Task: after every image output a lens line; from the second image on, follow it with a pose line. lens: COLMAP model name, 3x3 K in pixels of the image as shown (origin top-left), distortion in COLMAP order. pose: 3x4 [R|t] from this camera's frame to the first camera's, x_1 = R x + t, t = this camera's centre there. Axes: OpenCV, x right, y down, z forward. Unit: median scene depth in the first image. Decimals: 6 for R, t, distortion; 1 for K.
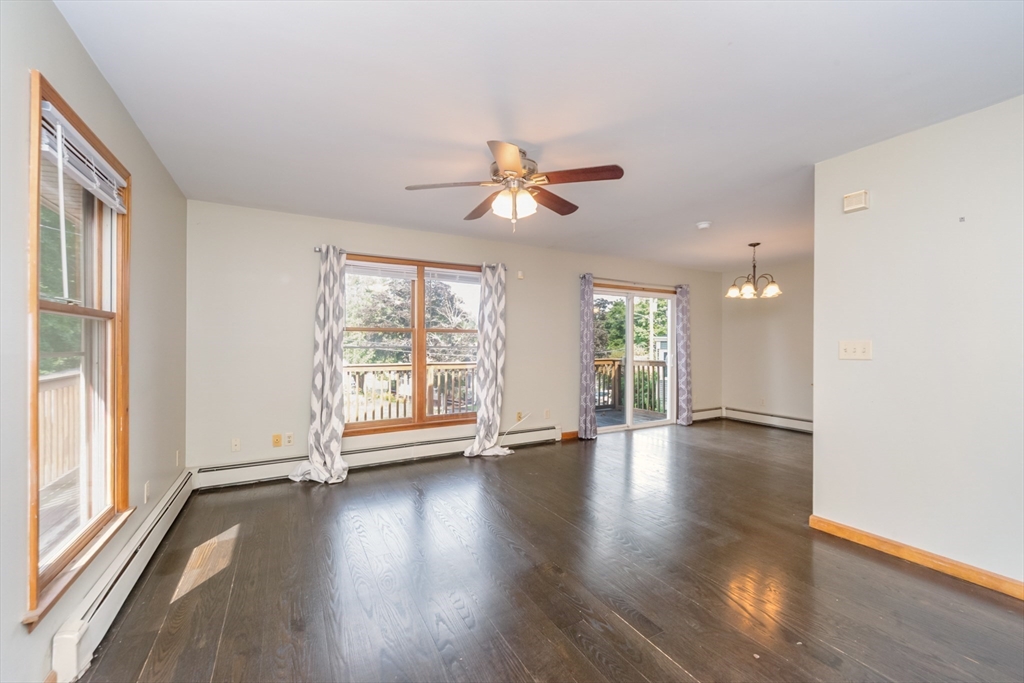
lens RADIAL K [[416.2, 0, 514.8], [0, 416.2, 344.3], [0, 0, 1]] dist [0.001396, 0.000133]
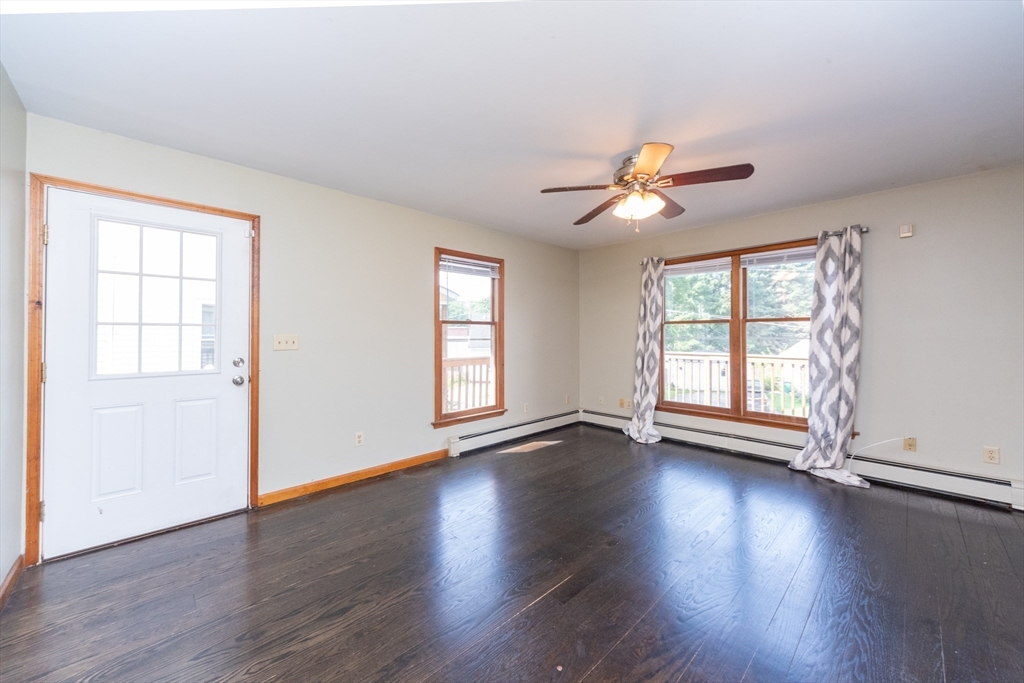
lens RADIAL K [[377.9, 0, 508.9], [0, 377.9, 328.9], [0, 0, 1]] dist [-0.000985, -0.000427]
pose [[0.236737, -0.016348, -0.971436, 0.562096], [0.003126, 0.999866, -0.016065, -0.002416], [0.971569, 0.000766, 0.236756, 0.296744]]
